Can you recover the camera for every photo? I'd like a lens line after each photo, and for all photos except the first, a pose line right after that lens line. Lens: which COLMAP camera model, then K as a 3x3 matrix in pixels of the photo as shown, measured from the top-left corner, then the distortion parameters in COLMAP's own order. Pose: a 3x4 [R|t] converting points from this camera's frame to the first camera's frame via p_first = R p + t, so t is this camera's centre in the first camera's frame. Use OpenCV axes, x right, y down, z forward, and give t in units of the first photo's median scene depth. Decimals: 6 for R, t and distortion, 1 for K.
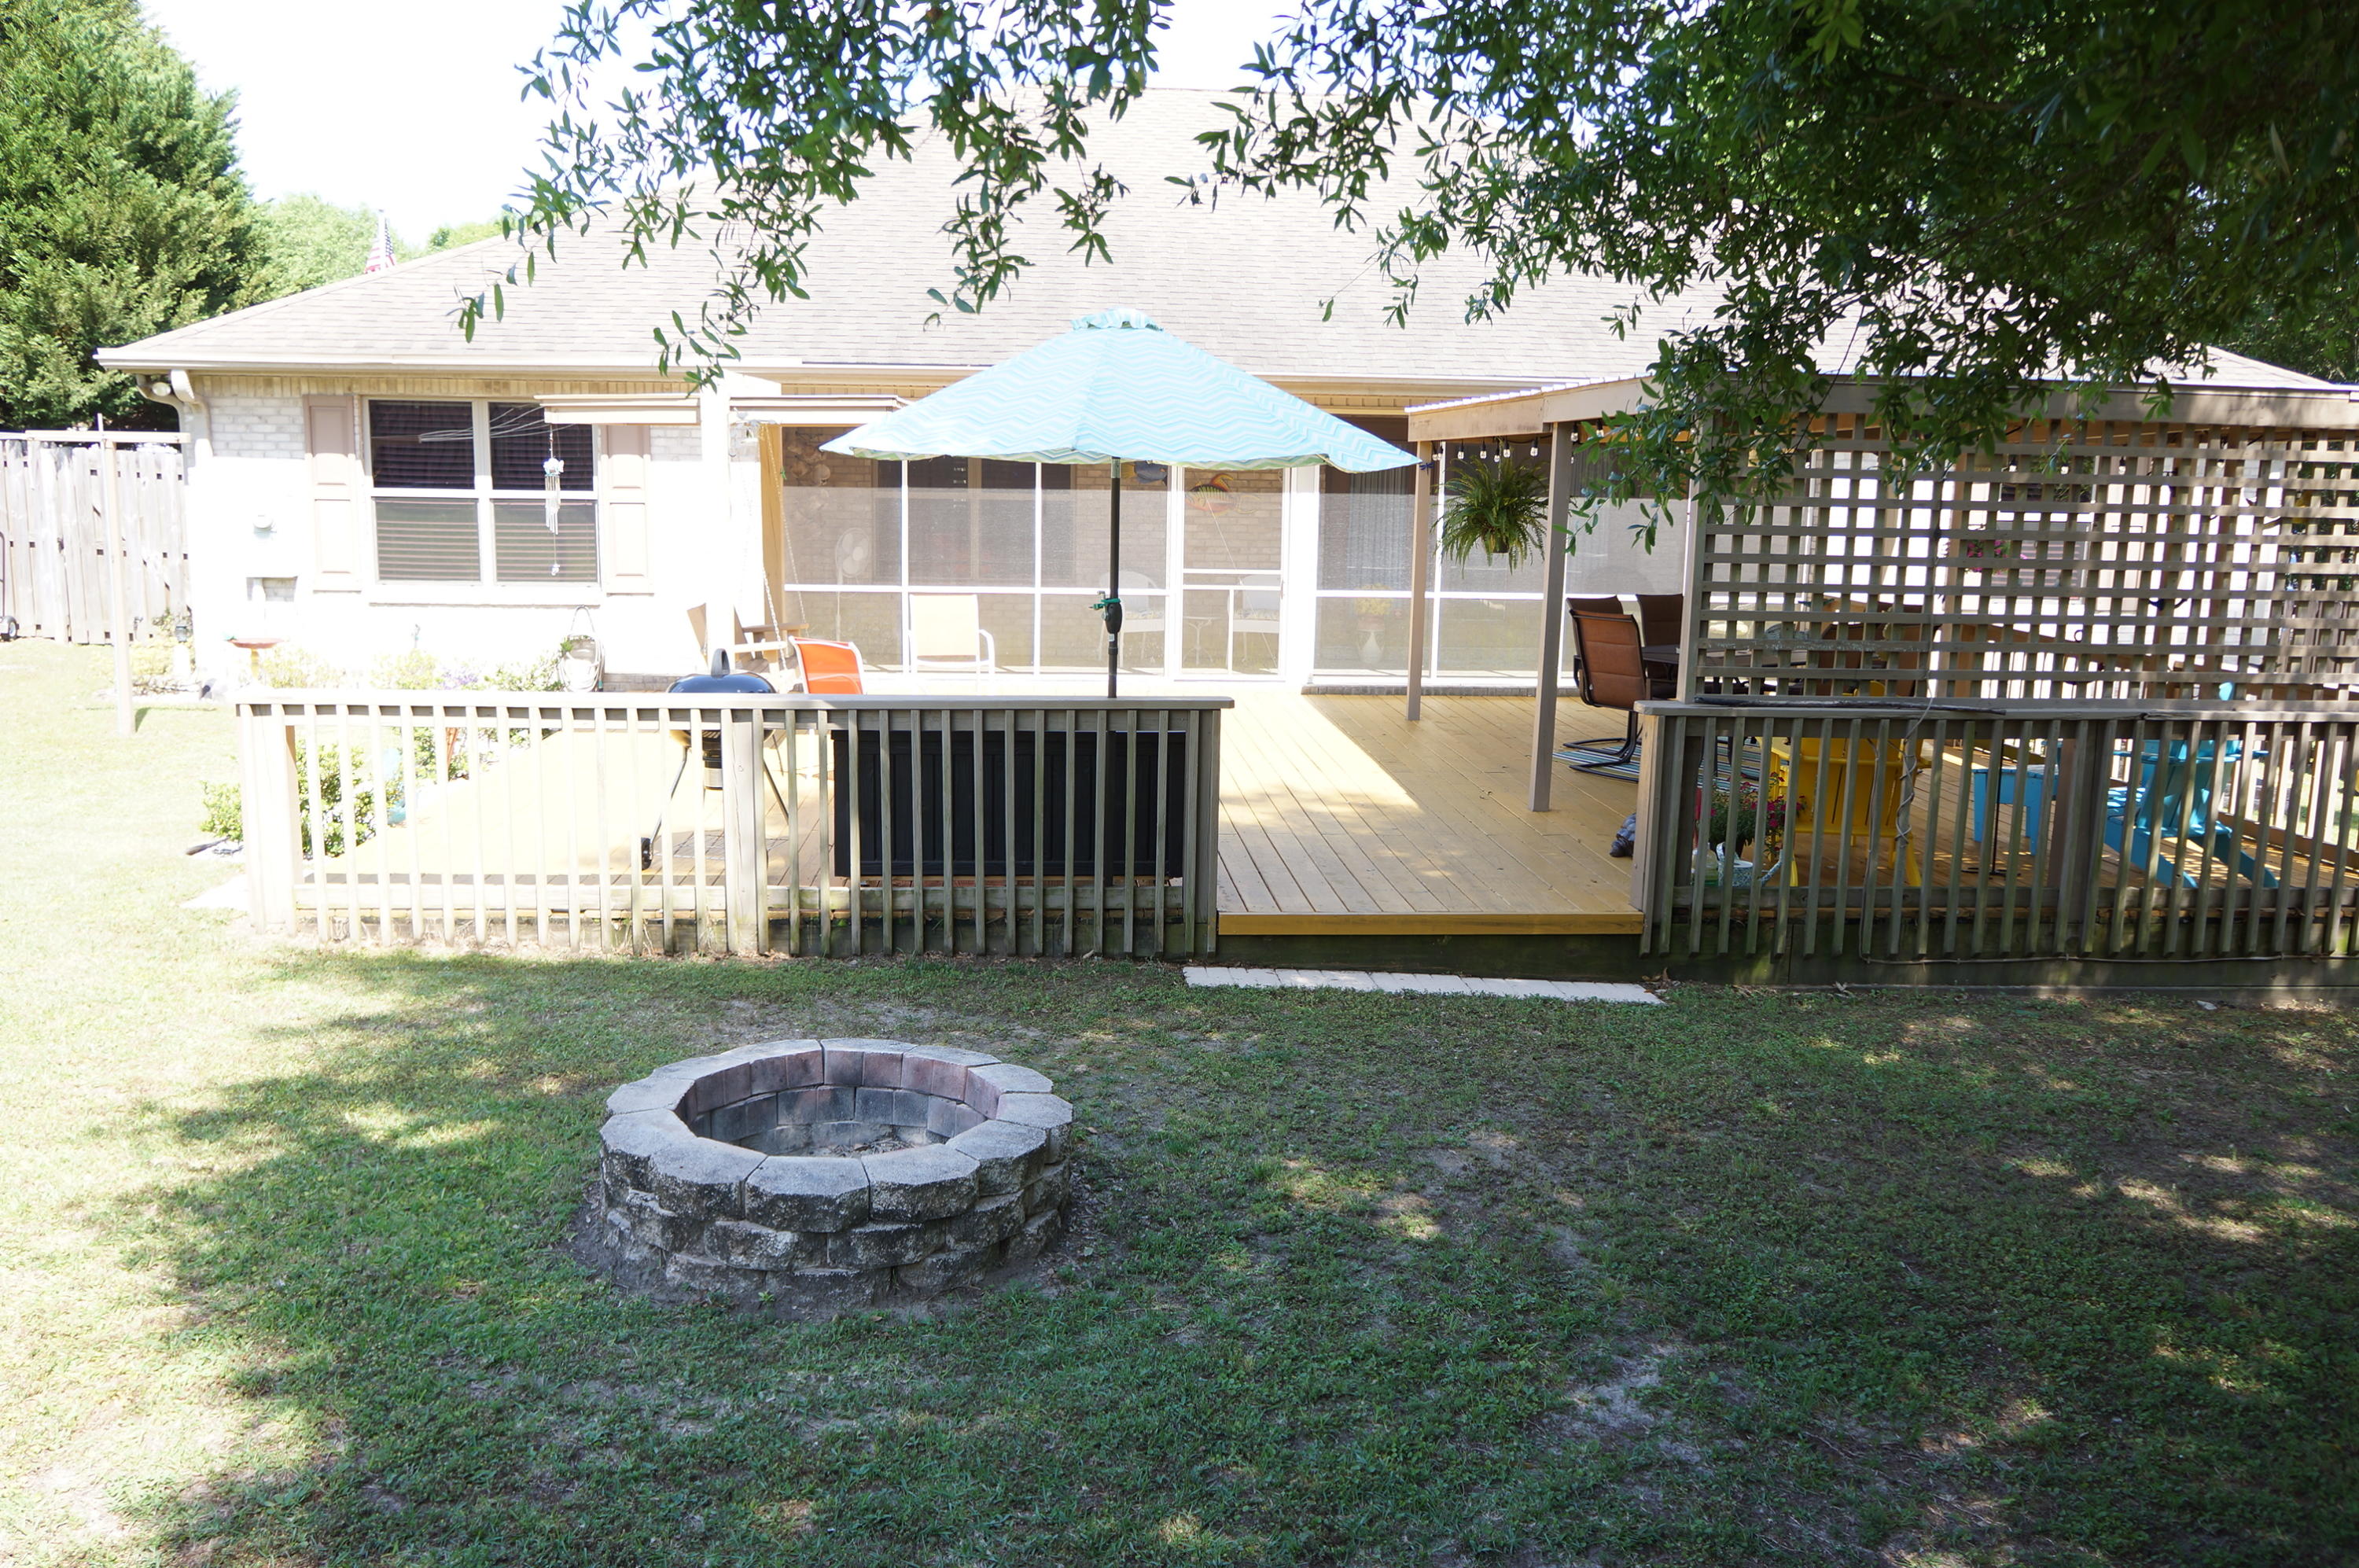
lens RADIAL K [[1935.0, 0, 979.2], [0, 1935.0, 778.9], [0, 0, 1]] dist [-0.078670, 0.003280]
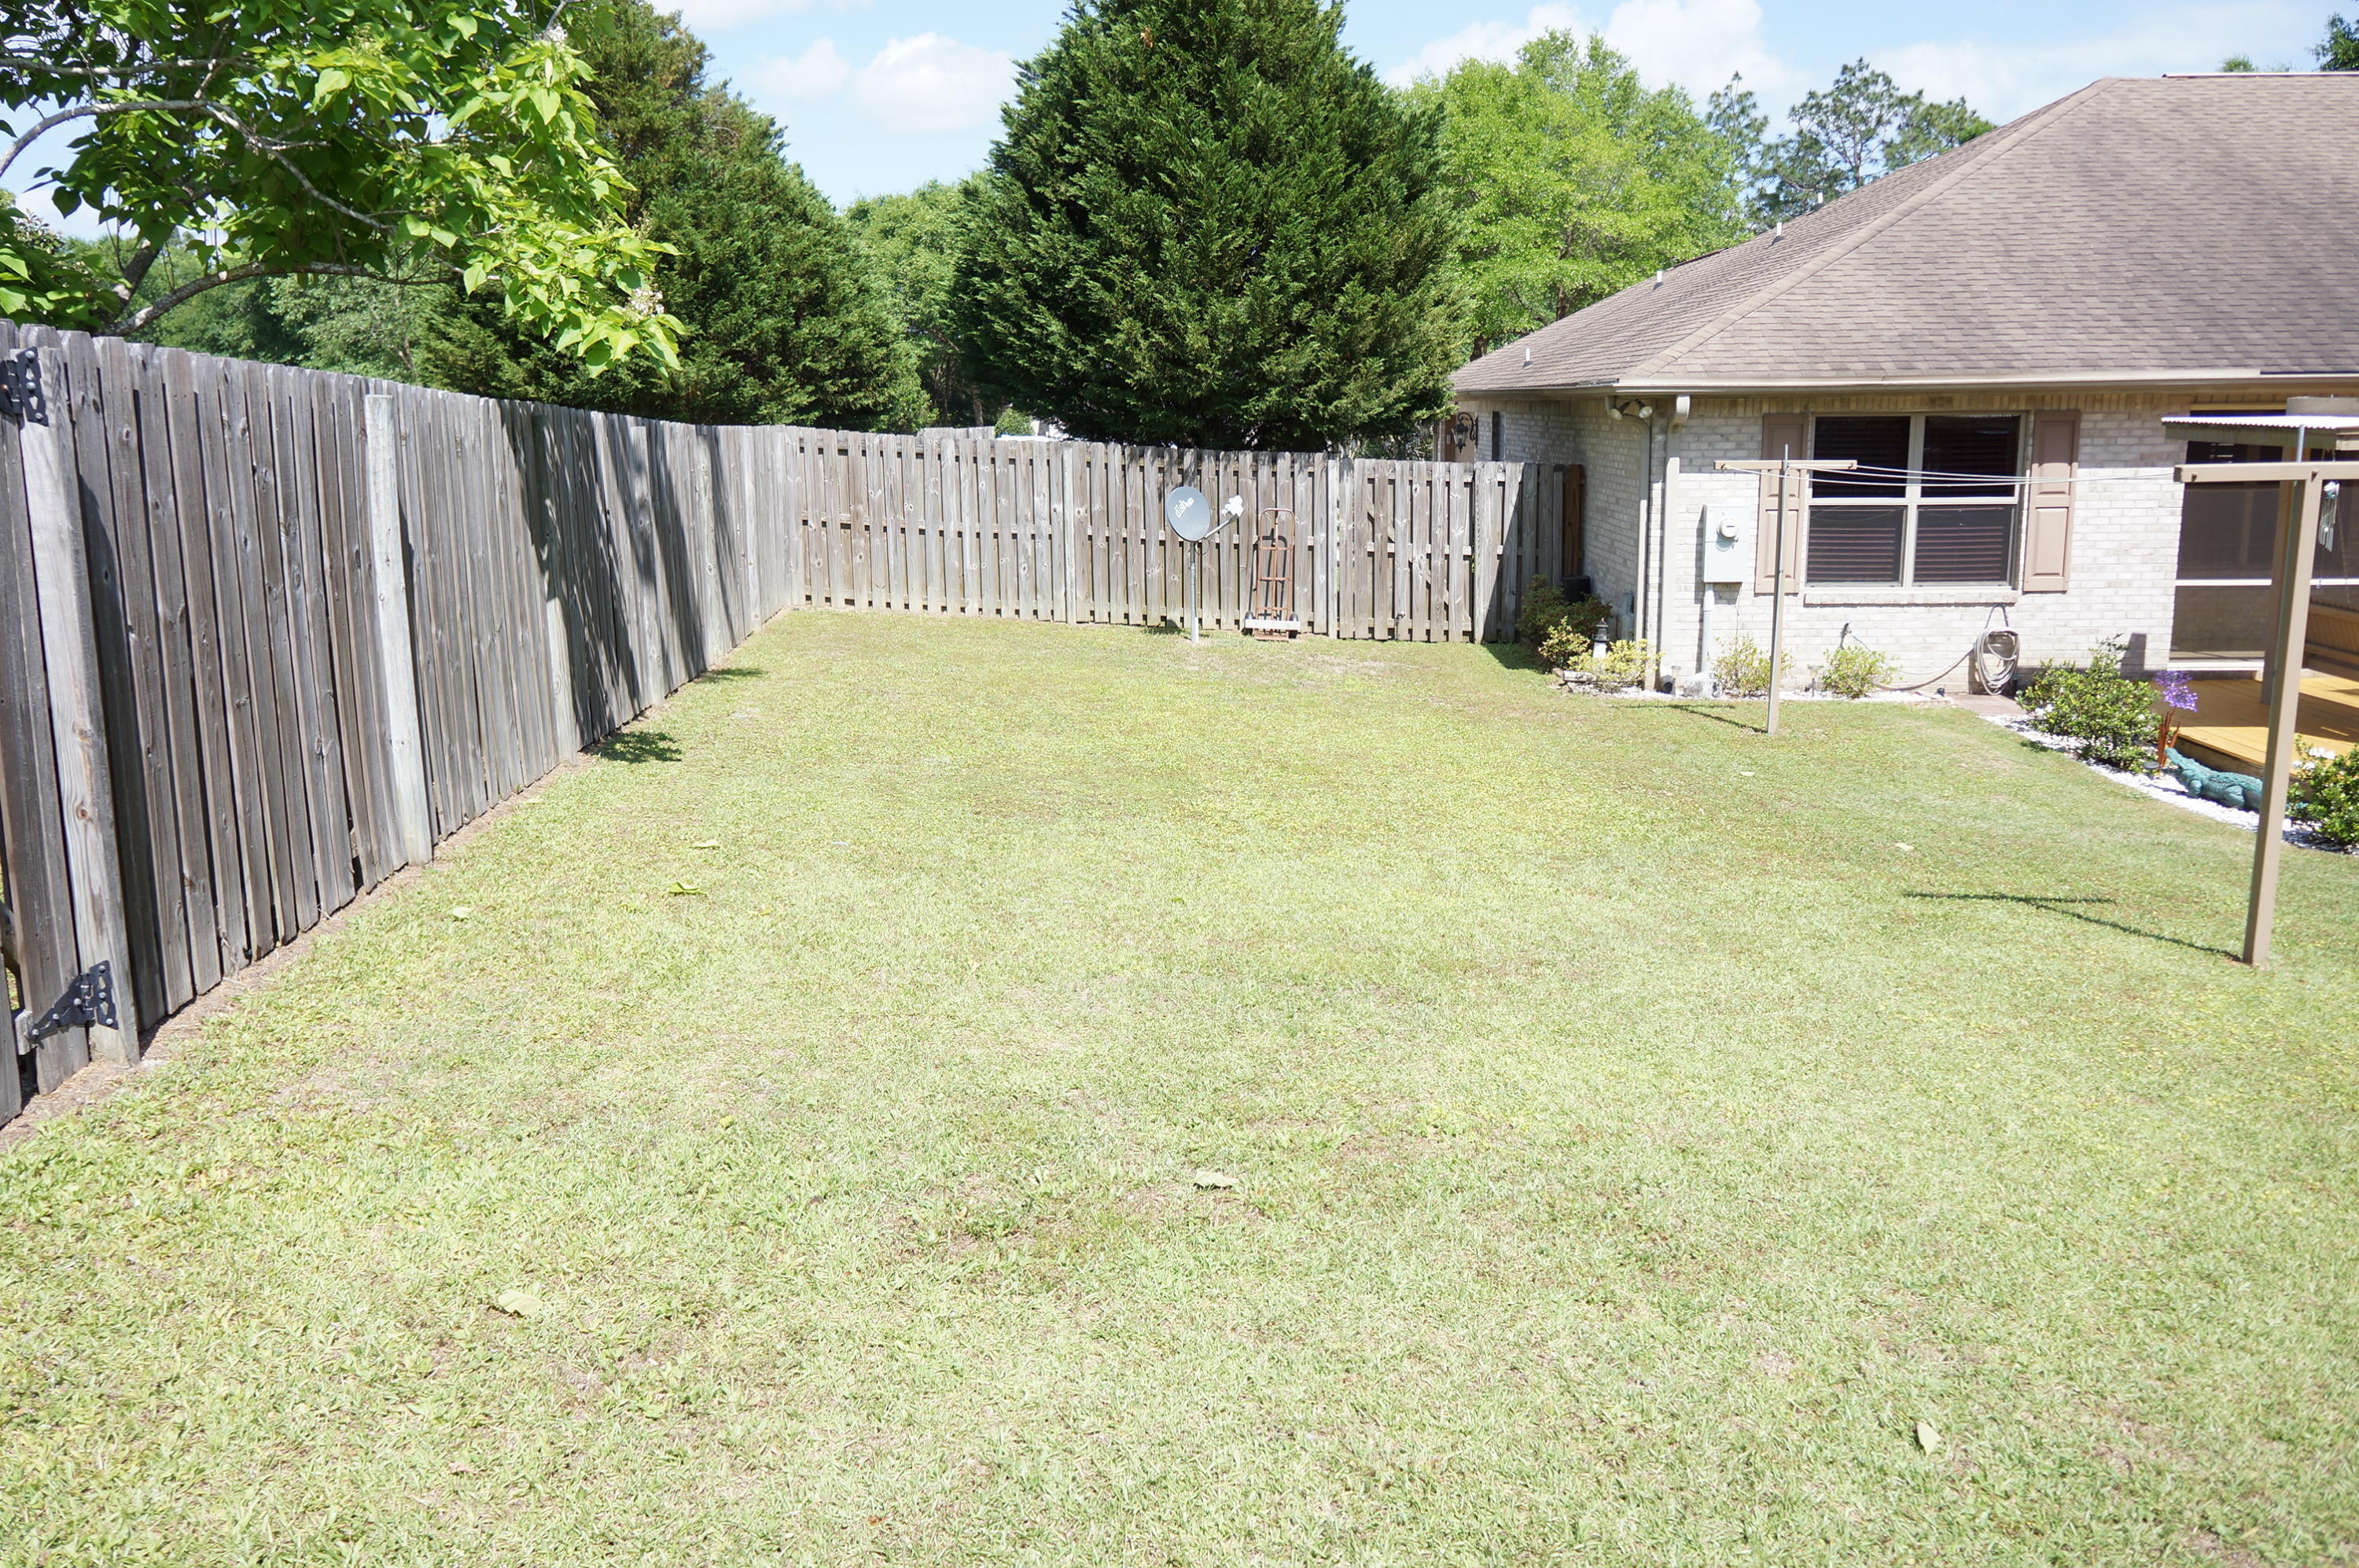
lens RADIAL K [[1876.3, 0, 1175.7], [0, 1876.3, 777.0], [0, 0, 1]] dist [-0.001943, 0.015733]
pose [[0.995998, -0.010388, -0.088766, -0.590044], [0.012557, 0.999635, 0.023903, -0.023838], [0.088485, -0.024922, 0.995766, -0.098867]]
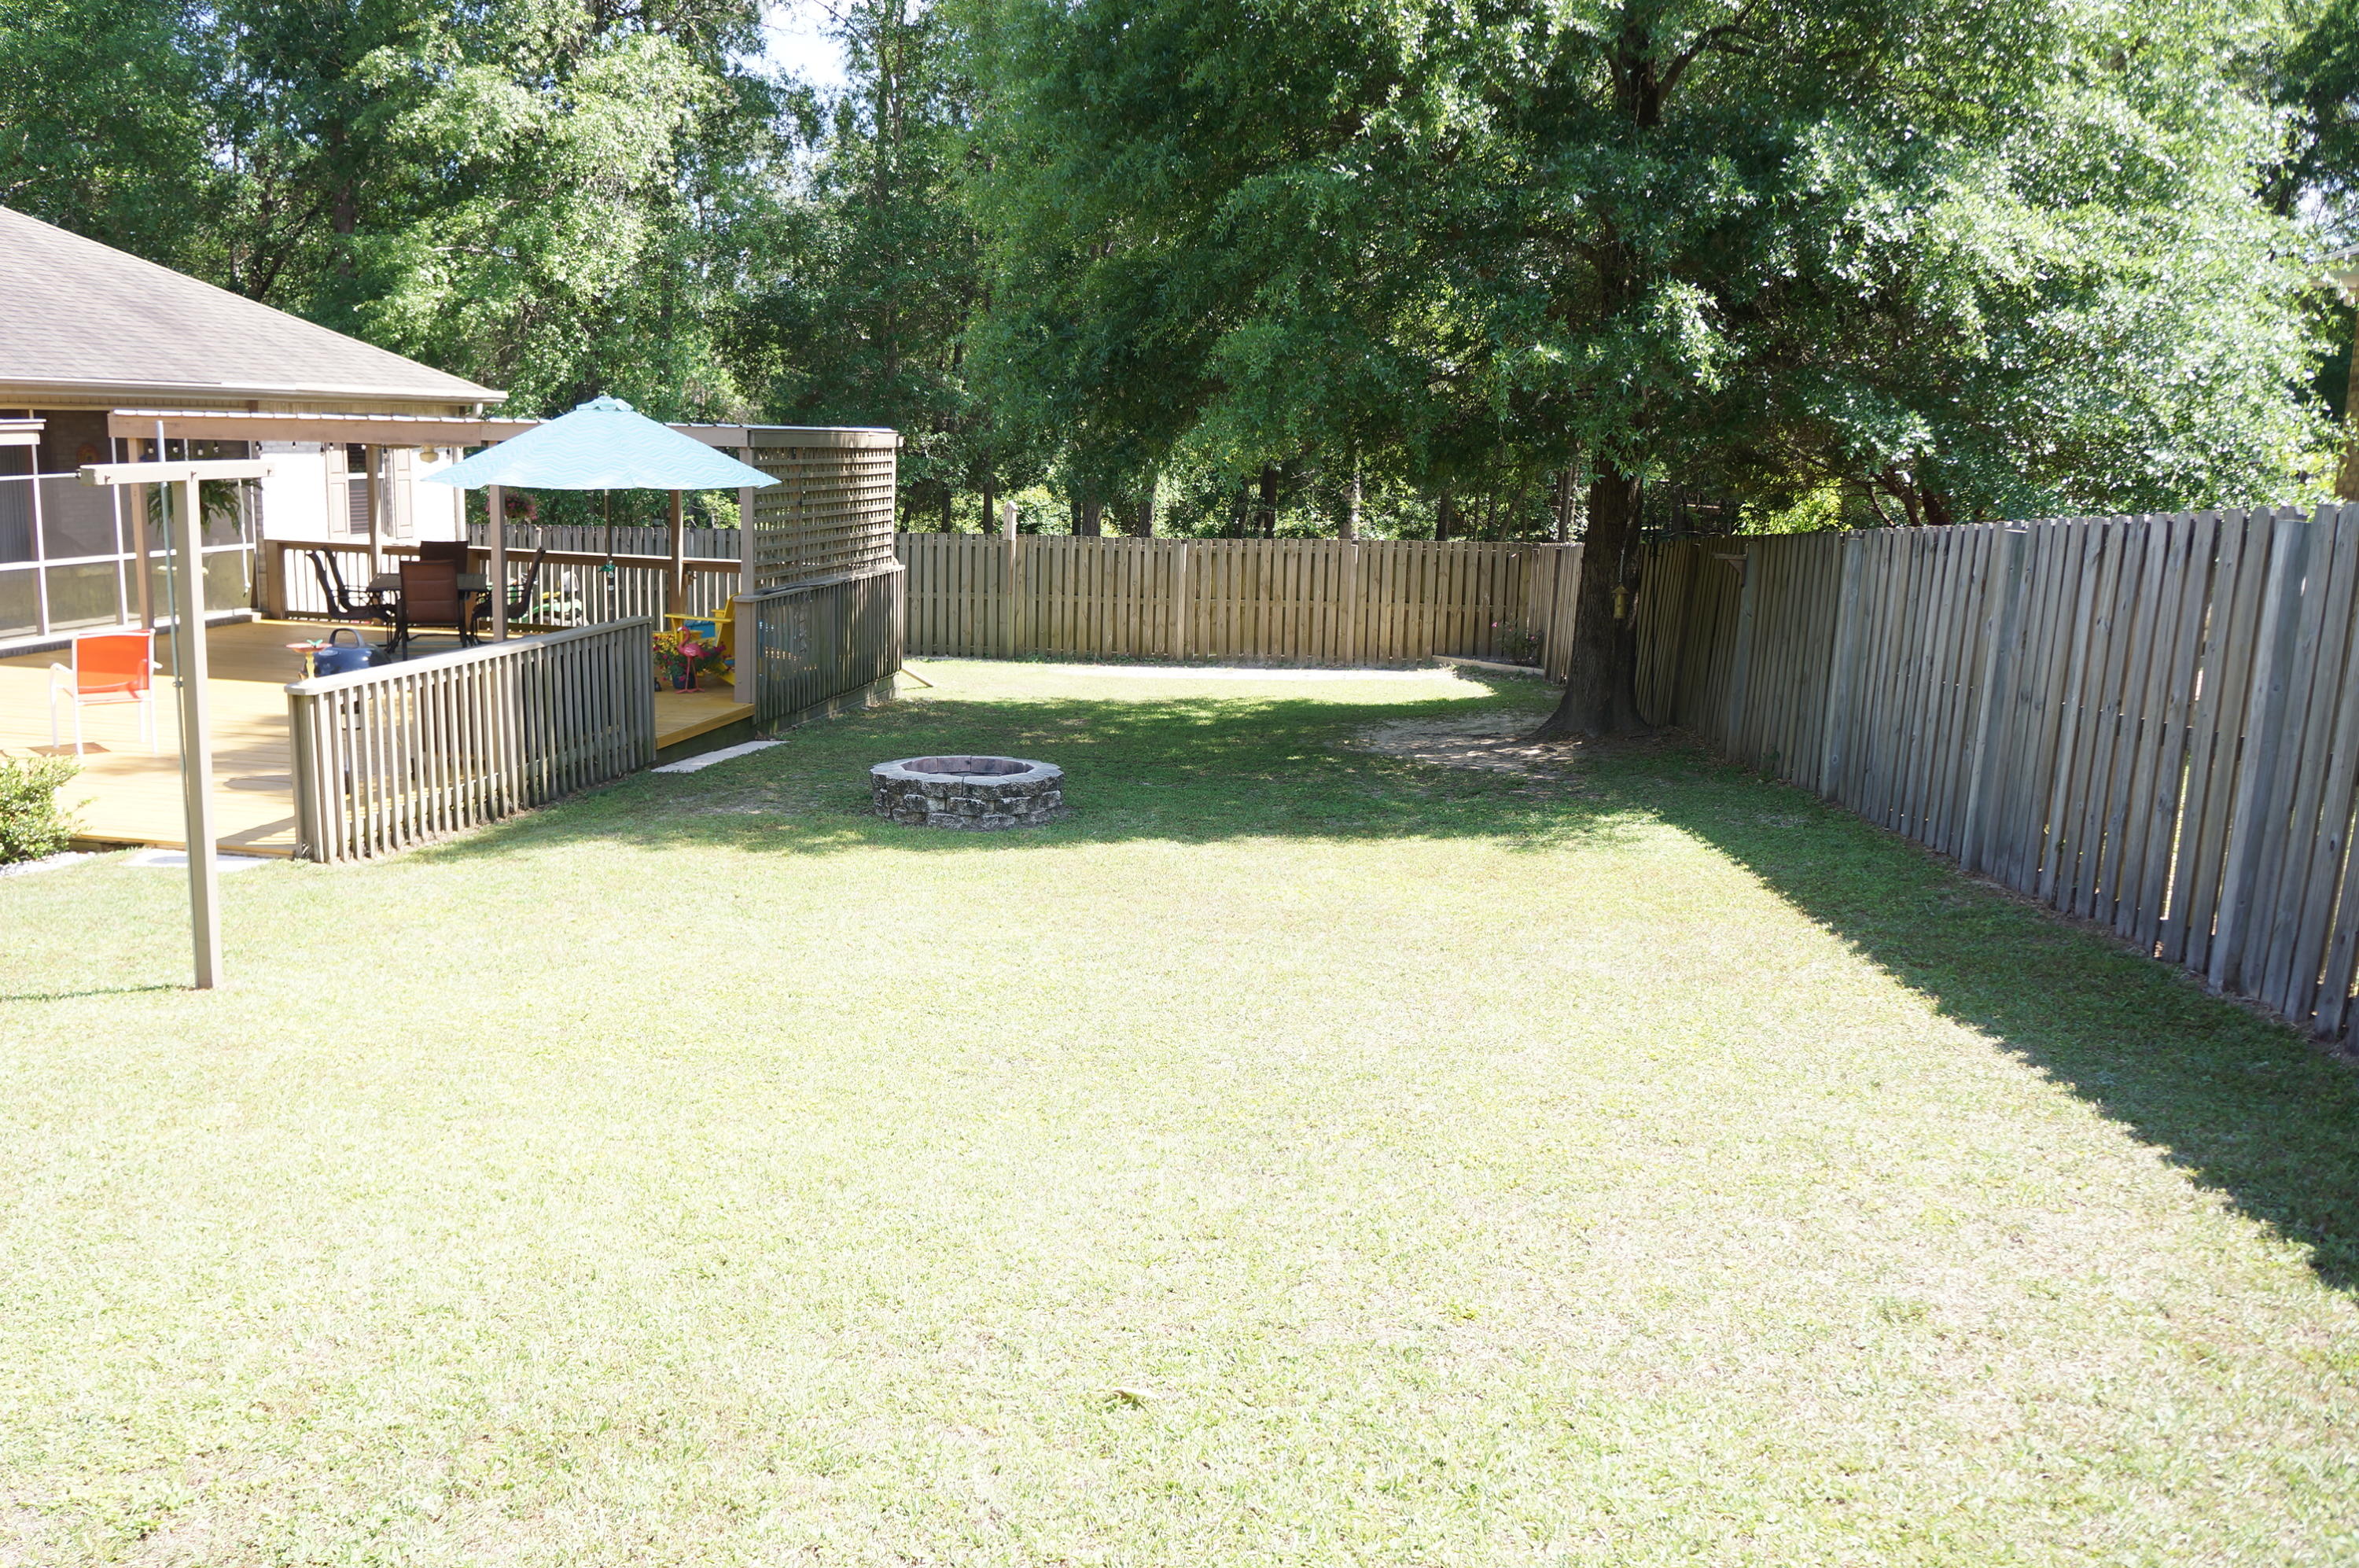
lens RADIAL K [[1856.5, 0, 1178.5], [0, 1856.5, 704.3], [0, 0, 1]] dist [-0.001618, 0.003576]
pose [[0.240635, -0.150609, 0.958860, -0.733425], [0.142018, 0.982719, 0.118716, -0.050386], [-0.960170, 0.107608, 0.257866, 0.063448]]
